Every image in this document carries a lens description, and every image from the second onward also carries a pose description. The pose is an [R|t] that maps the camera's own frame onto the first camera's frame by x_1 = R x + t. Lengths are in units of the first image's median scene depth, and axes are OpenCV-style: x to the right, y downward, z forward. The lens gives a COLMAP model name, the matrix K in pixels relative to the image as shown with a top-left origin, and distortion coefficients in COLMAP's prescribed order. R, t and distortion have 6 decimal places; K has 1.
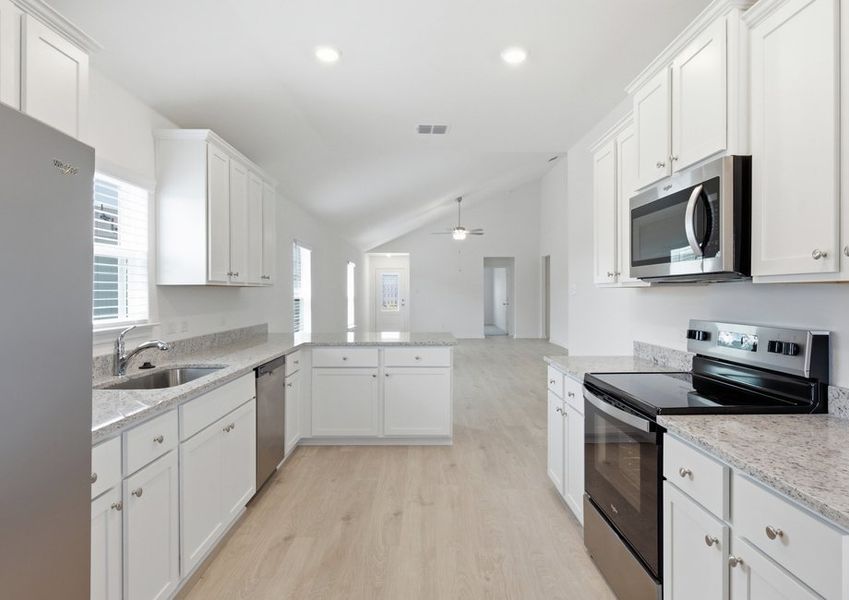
lens RADIAL K [[450.4, 0, 409.7], [0, 450.4, 295.7], [0, 0, 1]] dist [0.000300, -0.003851]
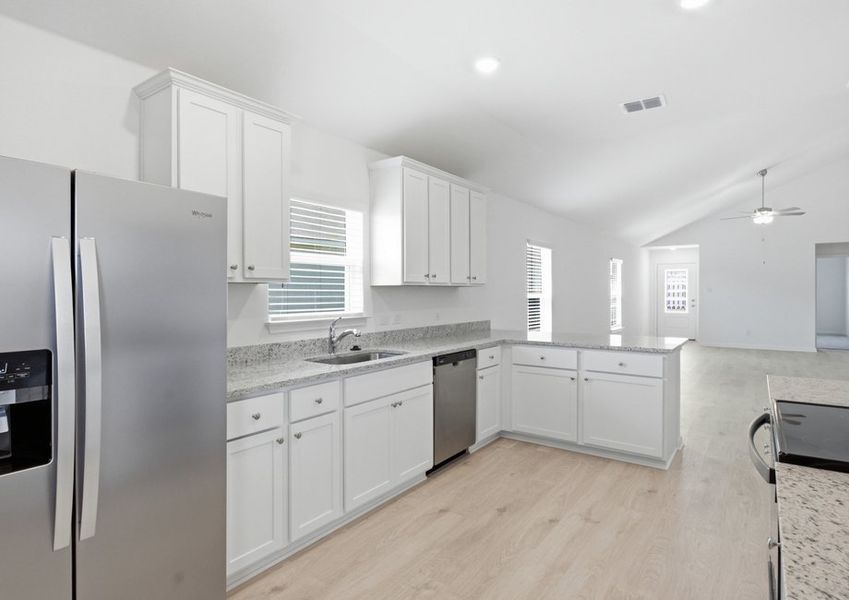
lens RADIAL K [[450.4, 0, 421.1], [0, 450.4, 297.8], [0, 0, 1]] dist [0.000300, -0.003851]
pose [[0.813435, 0.006407, -0.581621, 0.256850], [-0.002567, 0.999969, 0.007425, 0.000234], [0.581651, -0.004546, 0.813426, 0.045104]]
